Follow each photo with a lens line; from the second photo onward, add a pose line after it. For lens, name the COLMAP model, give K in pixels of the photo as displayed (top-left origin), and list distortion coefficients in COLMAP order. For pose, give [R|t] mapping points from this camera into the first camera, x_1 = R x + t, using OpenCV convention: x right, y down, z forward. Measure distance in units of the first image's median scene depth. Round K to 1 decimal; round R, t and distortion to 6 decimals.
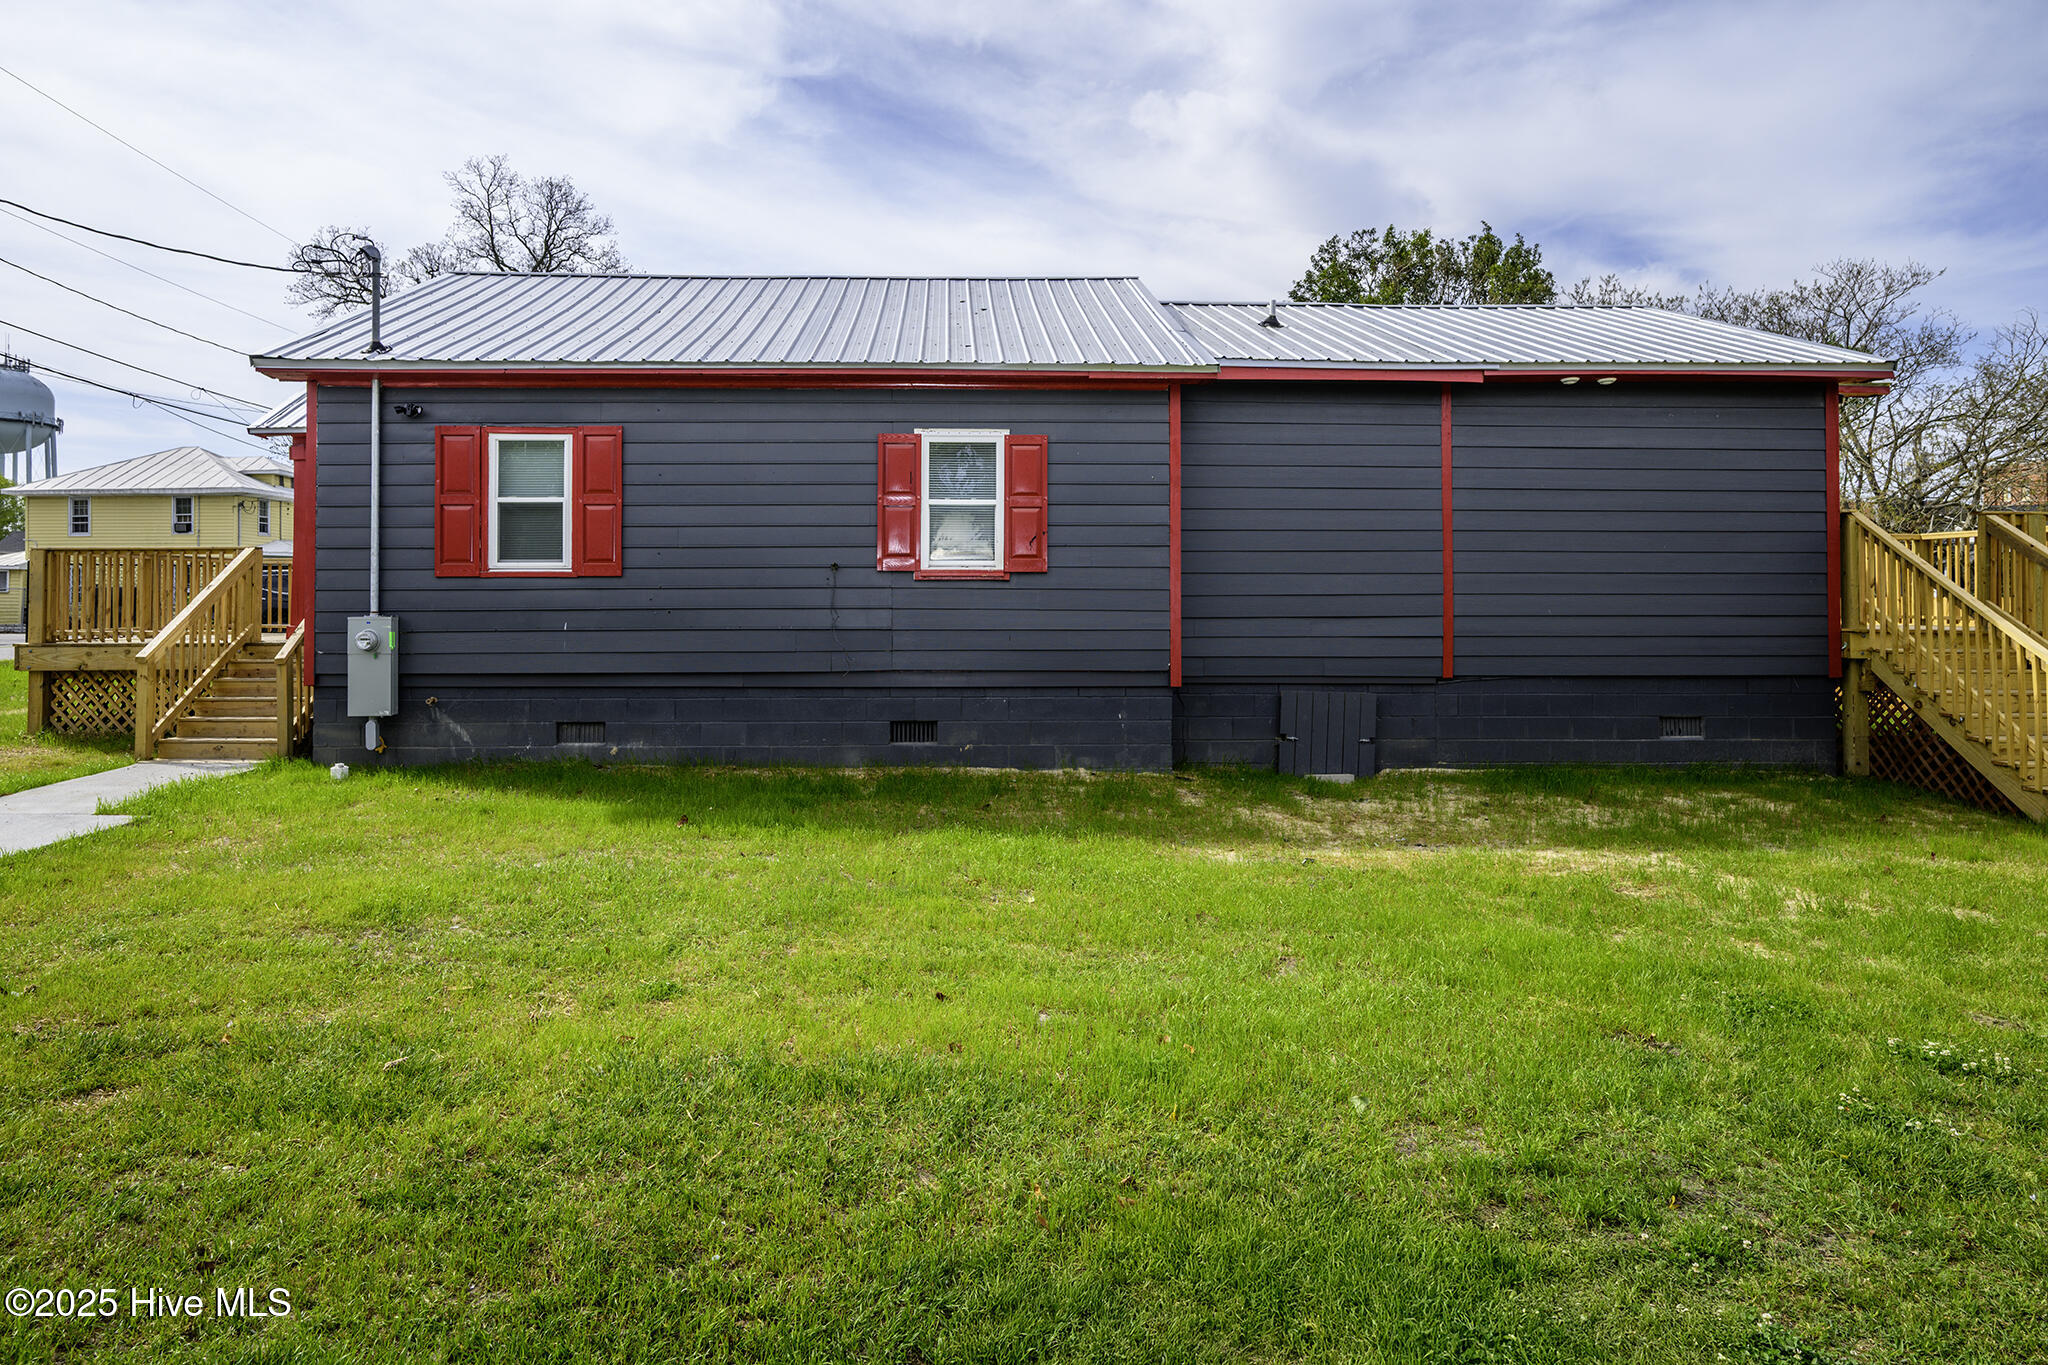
lens RADIAL K [[1206.4, 0, 1026.2], [0, 1206.4, 573.2], [0, 0, 1]] dist [-0.000562, 0.001391]
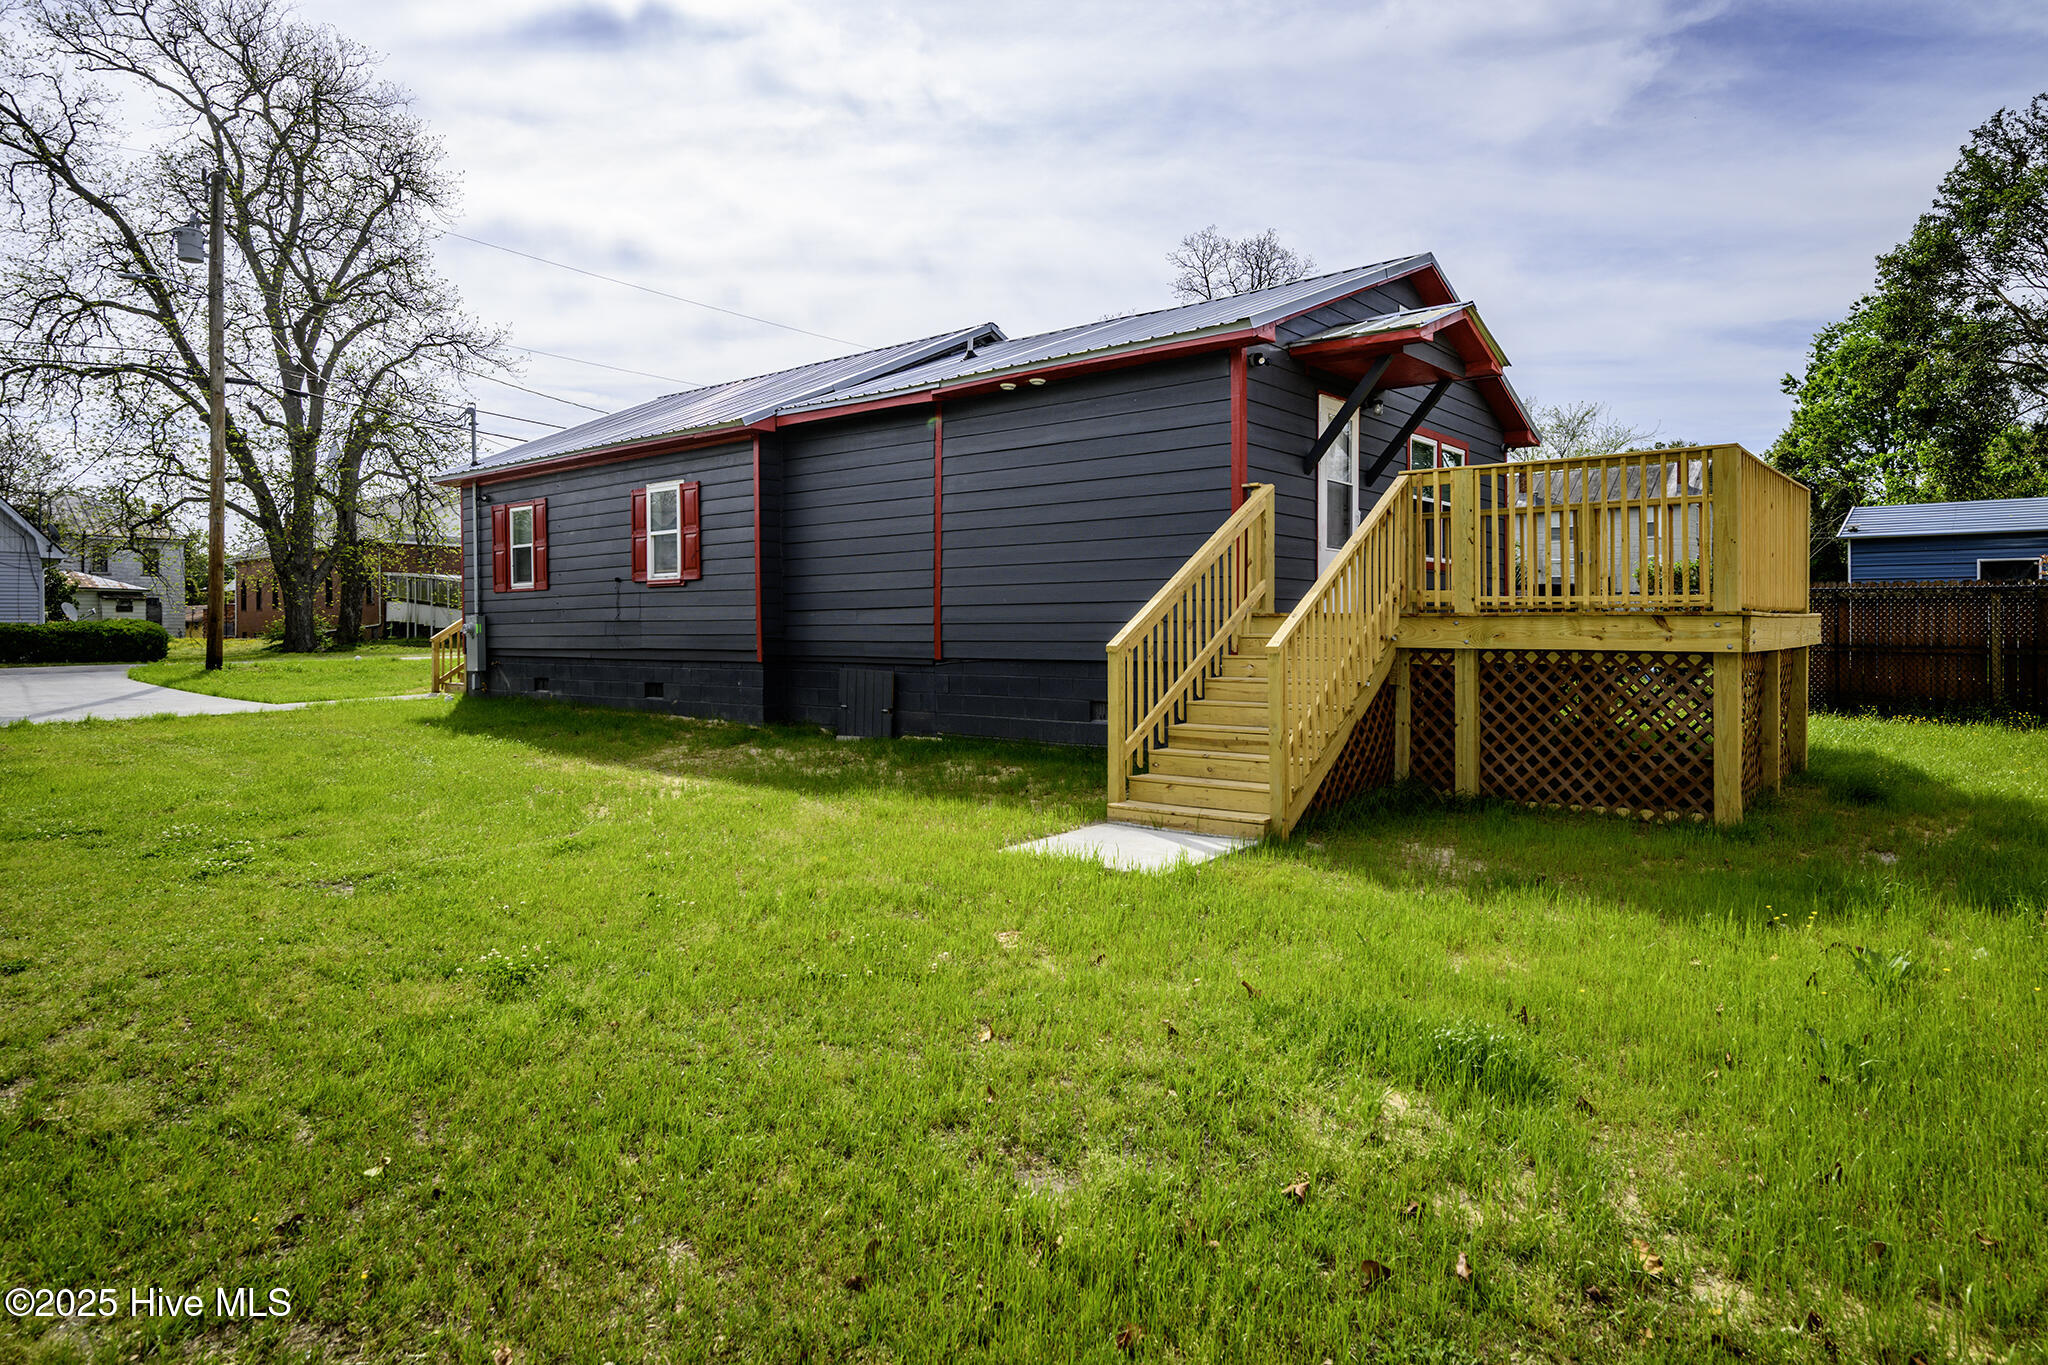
lens RADIAL K [[1208.9, 0, 1029.3], [0, 1208.9, 632.0], [0, 0, 1]] dist [0.003238, 0.000589]
pose [[0.746151, -0.003011, -0.665770, 1.227490], [0.022320, 0.999541, 0.020495, 0.039994], [0.665403, -0.030152, 0.745875, 0.204168]]
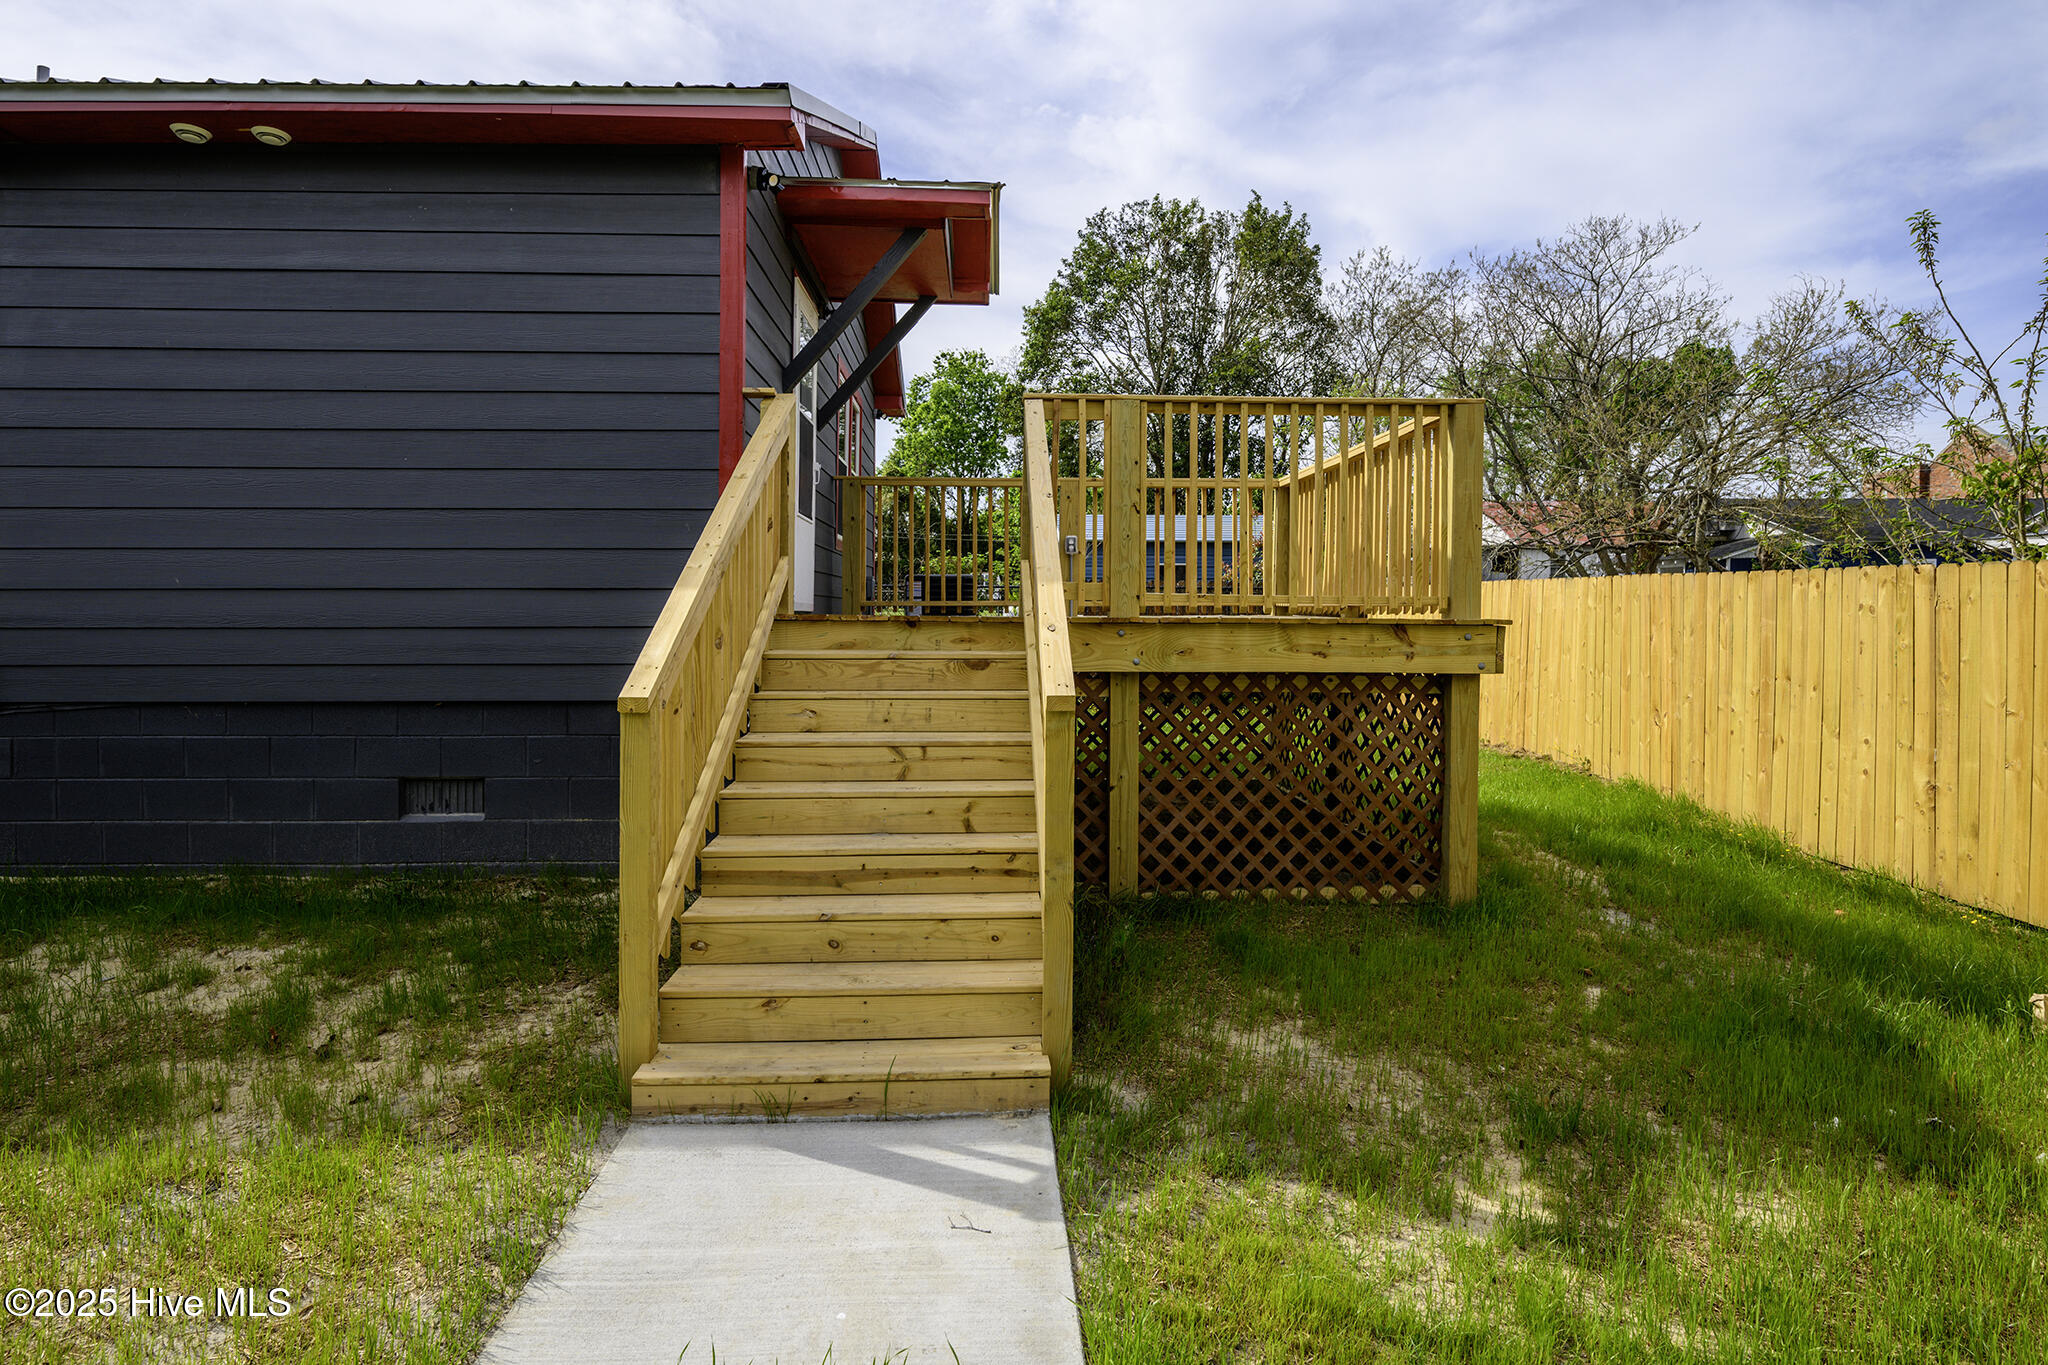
lens RADIAL K [[1096.0, 0, 1019.0], [0, 1096.0, 630.0], [0, 0, 1]] dist [0.002339, 0.000097]
pose [[0.999999, -0.001615, 0.000021, 0.833118], [0.001612, 0.999079, 0.042879, 0.034398], [-0.000090, -0.042879, 0.999080, 0.539503]]
